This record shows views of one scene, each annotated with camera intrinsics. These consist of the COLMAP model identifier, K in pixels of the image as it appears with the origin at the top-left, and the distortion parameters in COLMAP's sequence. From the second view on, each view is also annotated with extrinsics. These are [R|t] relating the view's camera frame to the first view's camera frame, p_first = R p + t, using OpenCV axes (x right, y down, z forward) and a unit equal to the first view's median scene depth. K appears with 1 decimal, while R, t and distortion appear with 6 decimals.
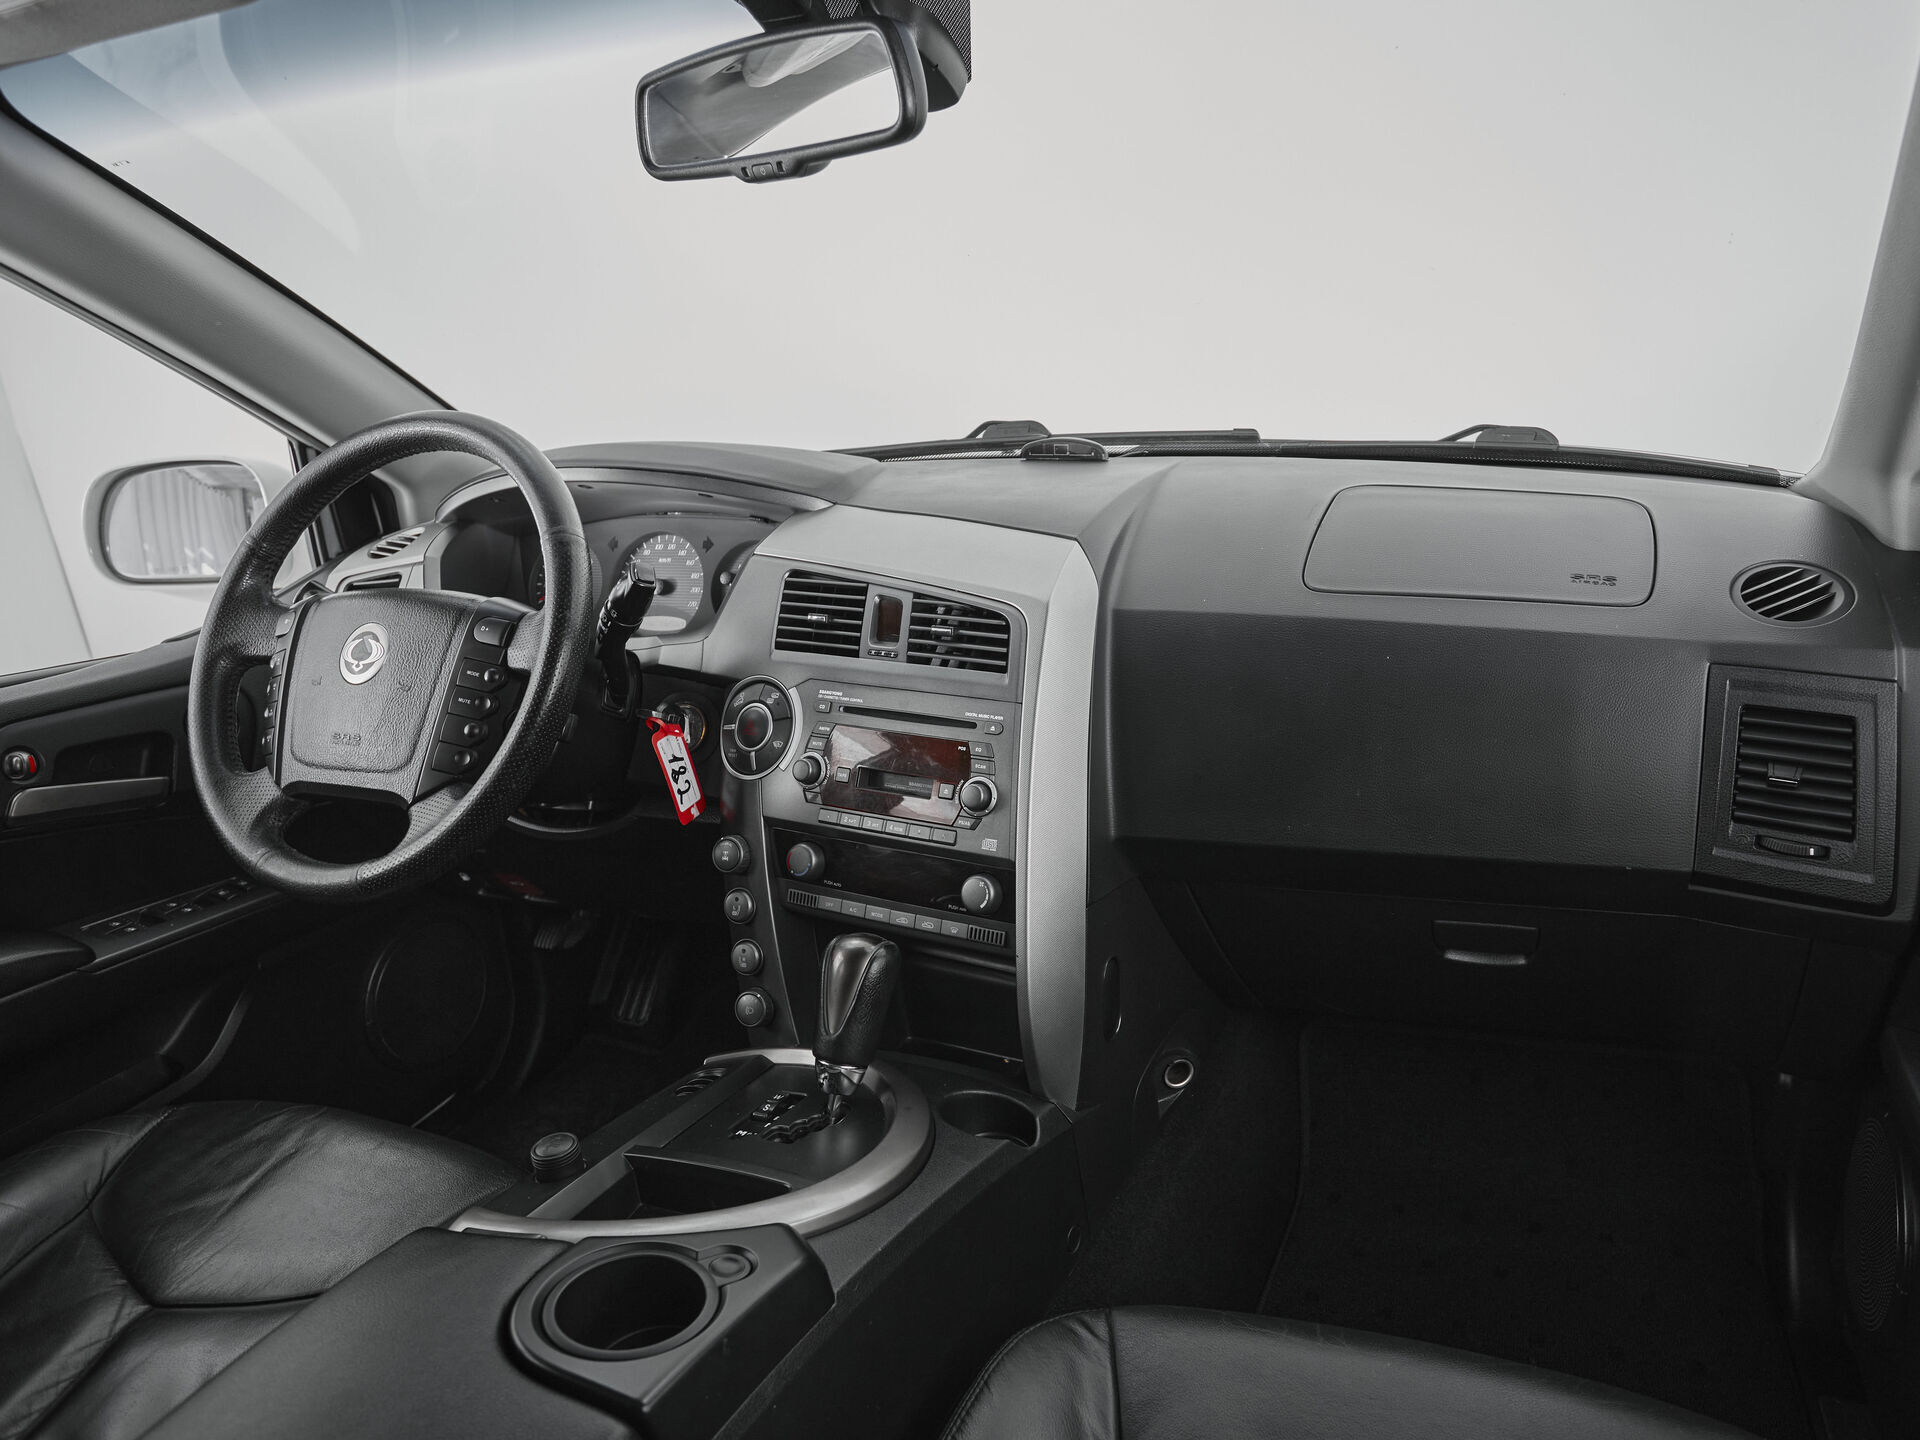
lens RADIAL K [[1249.7, 0, 1078.5], [0, 1249.7, 720.6], [0, 0, 1]] dist [-0.044357, 0.001417]
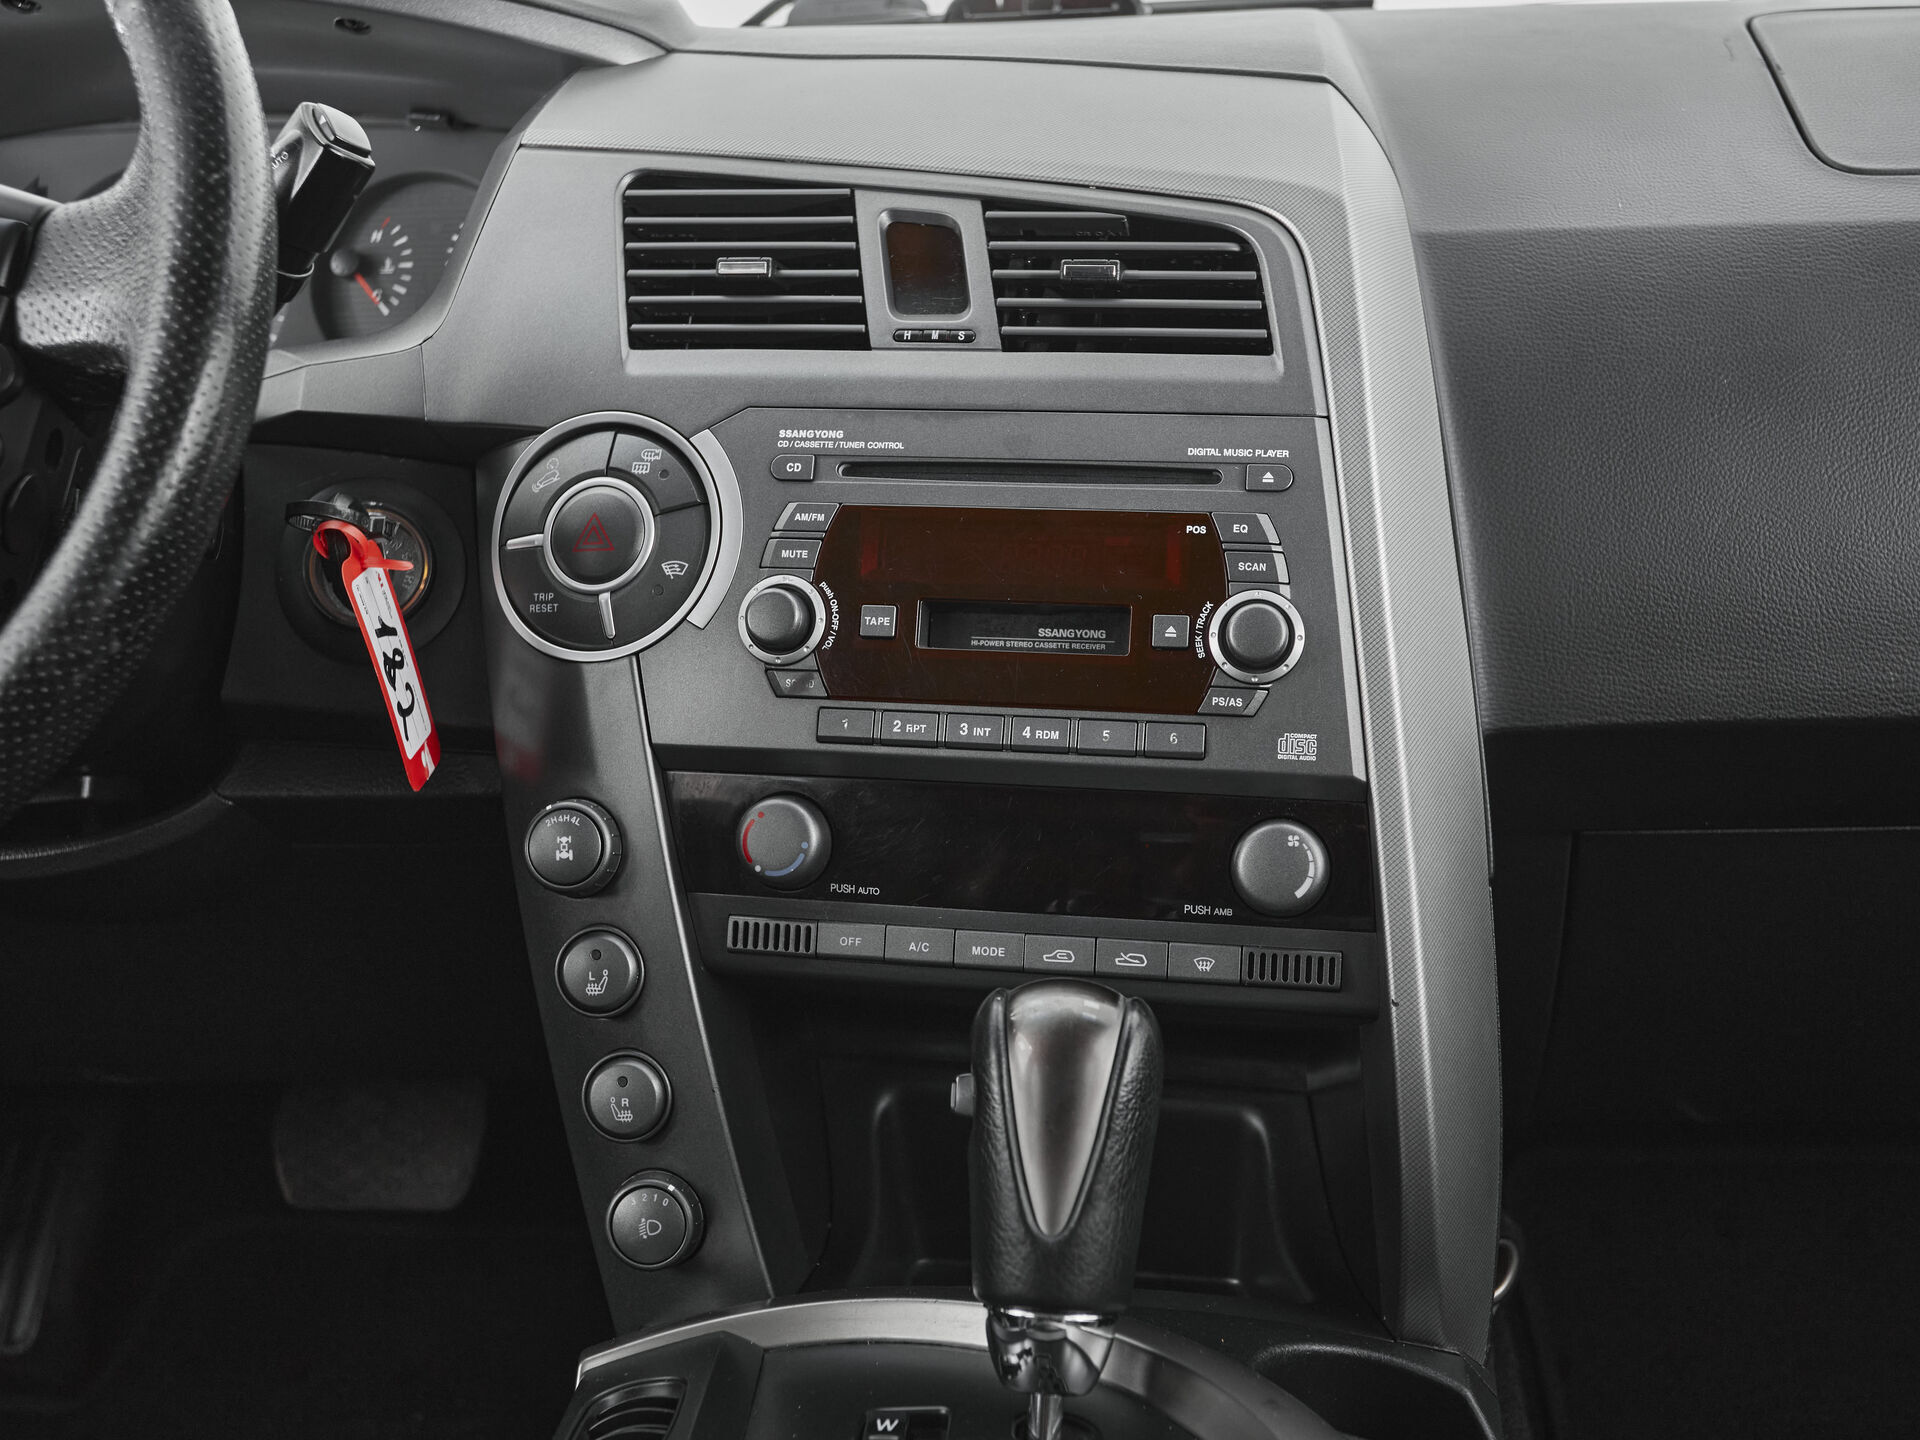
lens RADIAL K [[2033.9, 0, 914.6], [0, 2033.9, 711.4], [0, 0, 1]] dist [0.007166, 0.006481]
pose [[0.971771, -0.055864, 0.229219, -0.323120], [0.062738, 0.997770, -0.022802, 0.086801], [-0.227434, 0.036539, 0.973108, 0.333727]]
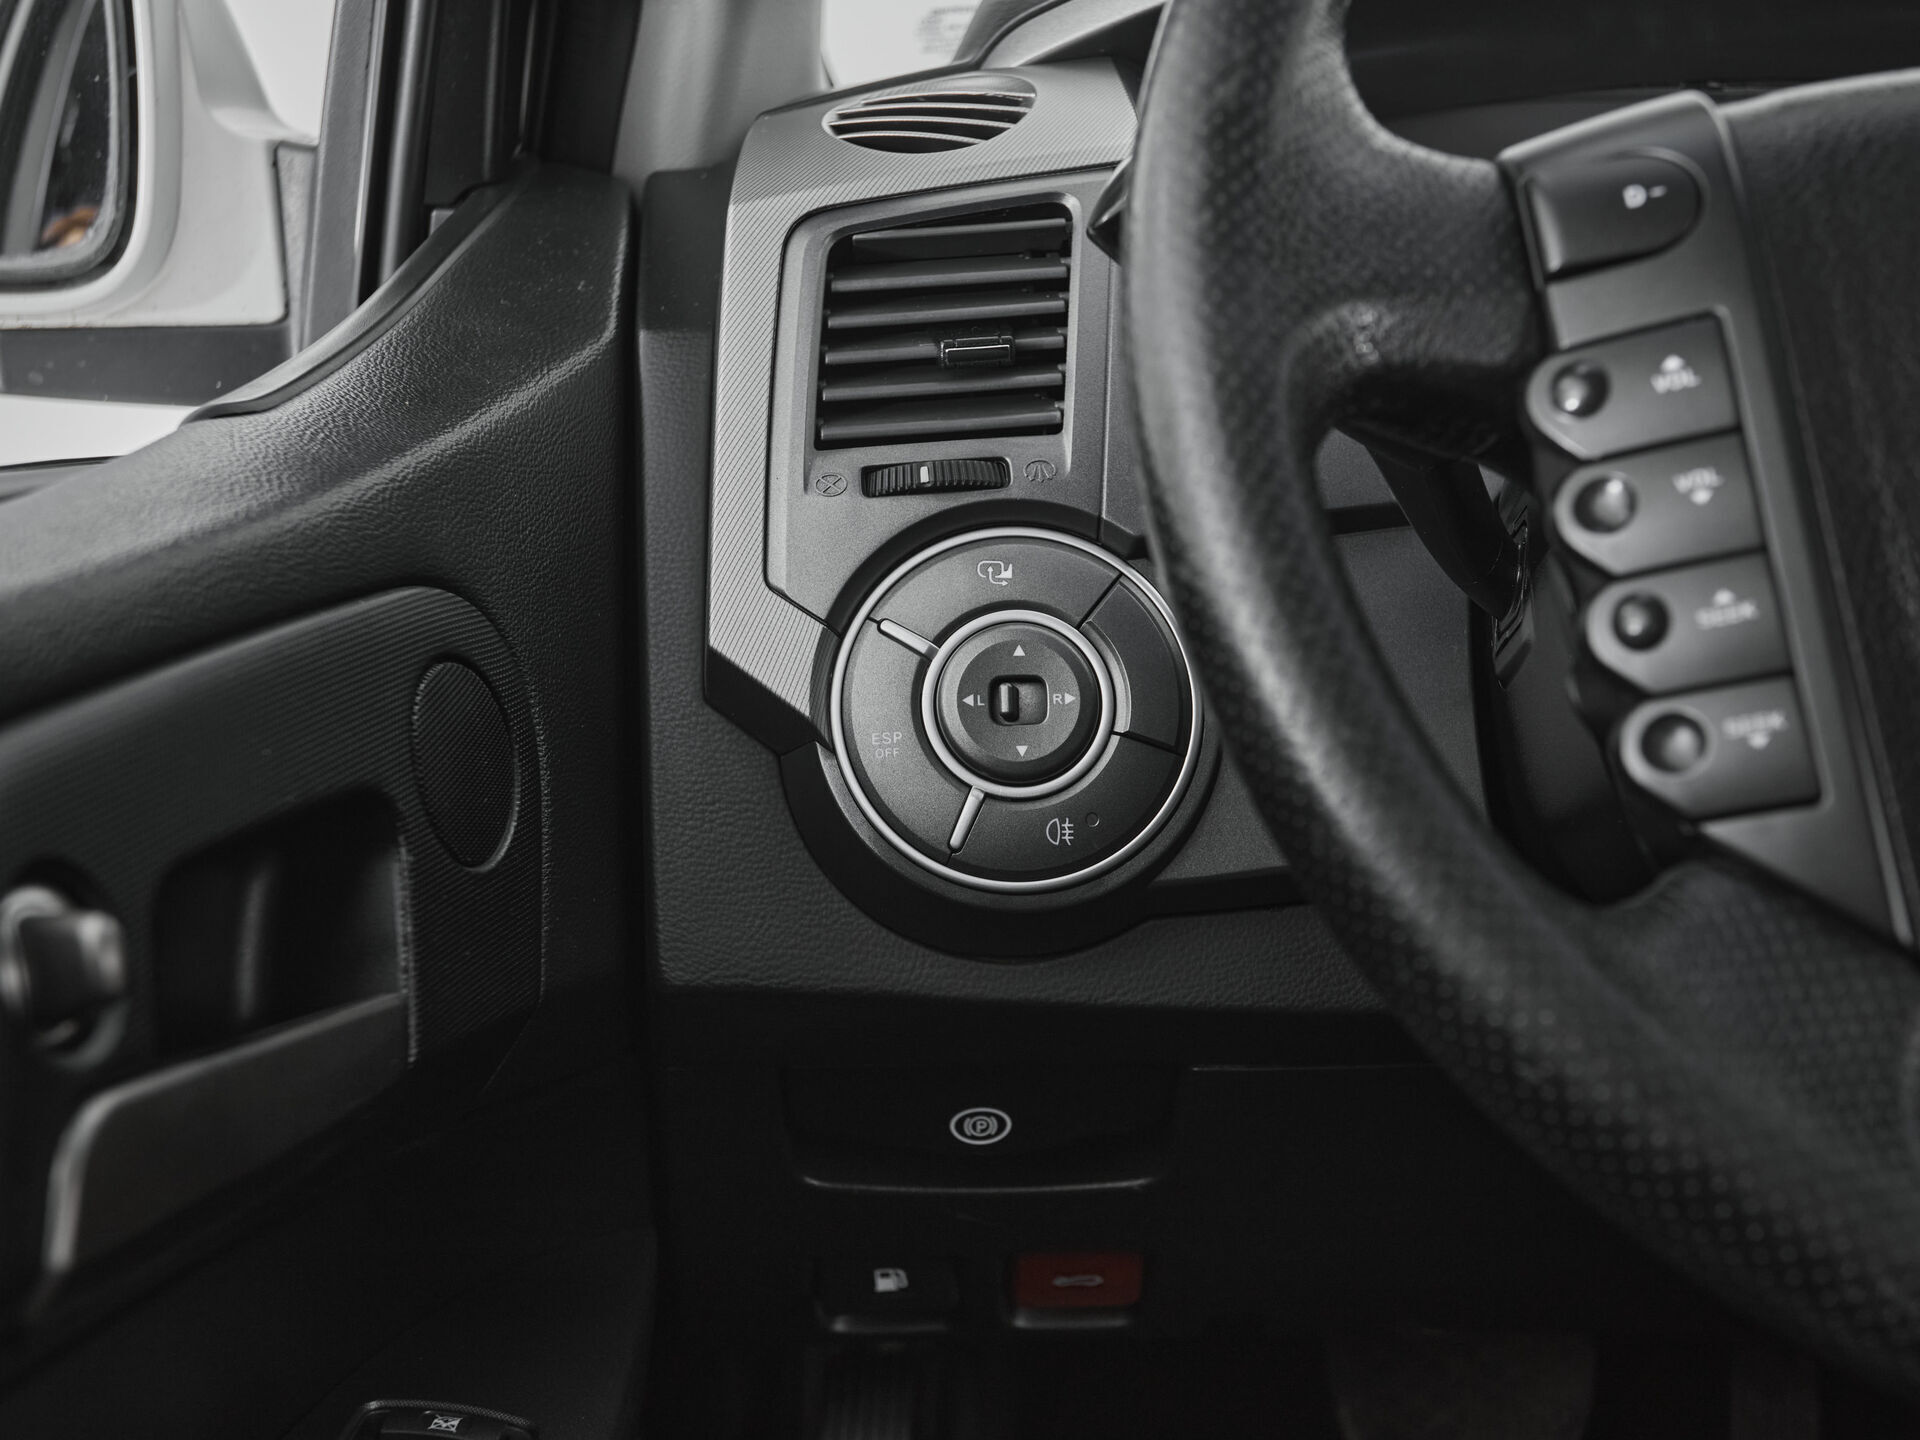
lens RADIAL K [[2033.9, 0, 914.6], [0, 2033.9, 711.4], [0, 0, 1]] dist [0.007166, 0.006481]
pose [[0.953780, -0.029218, 0.299083, -0.878541], [0.048703, 0.997134, -0.057902, 0.023671], [-0.296534, 0.069792, 0.952469, 0.710424]]
